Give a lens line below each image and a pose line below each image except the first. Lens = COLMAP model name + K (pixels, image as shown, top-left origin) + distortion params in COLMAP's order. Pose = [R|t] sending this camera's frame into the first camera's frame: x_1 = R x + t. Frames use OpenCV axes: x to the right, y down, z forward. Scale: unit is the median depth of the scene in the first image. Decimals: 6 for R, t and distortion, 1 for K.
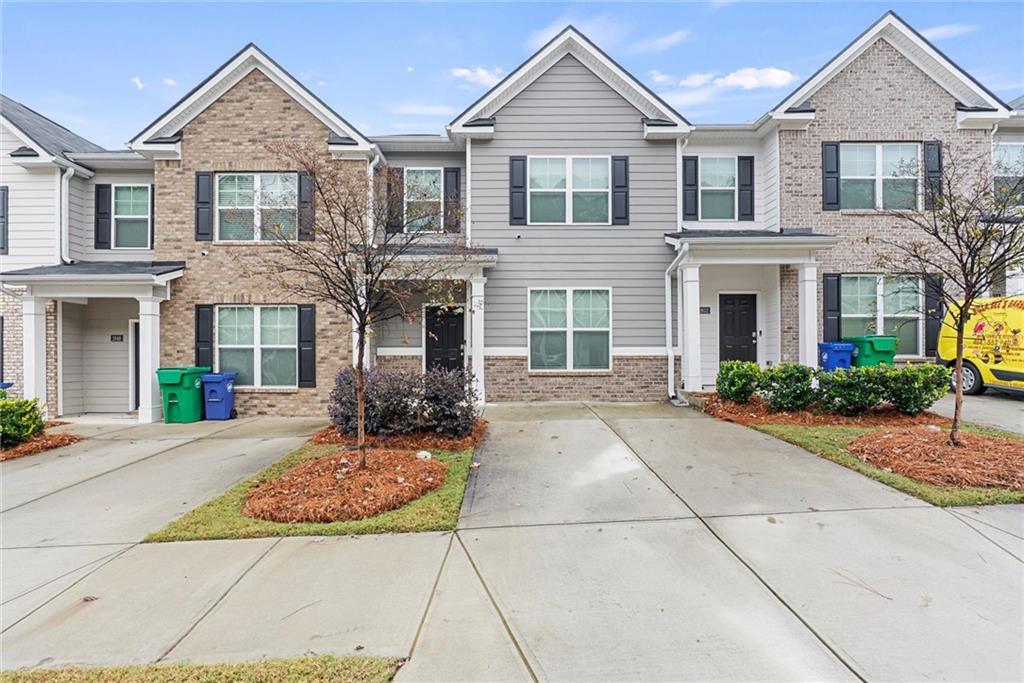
lens RADIAL K [[455.4, 0, 510.1], [0, 455.4, 327.1], [0, 0, 1]] dist [-0.008872, 0.000937]
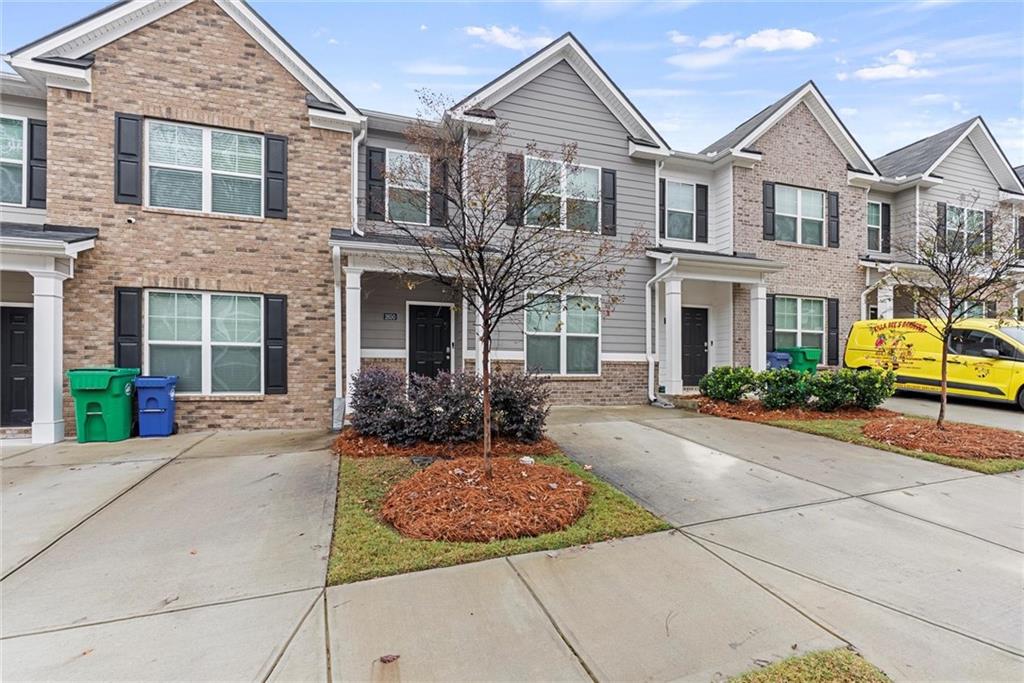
lens RADIAL K [[461.3, 0, 514.7], [0, 461.3, 339.5], [0, 0, 1]] dist [-0.009372, 0.001685]
pose [[0.952599, 0.027716, 0.302963, -0.280972], [-0.029703, 0.999557, 0.001952, 0.017656], [-0.302775, -0.010858, 0.953000, 0.060939]]
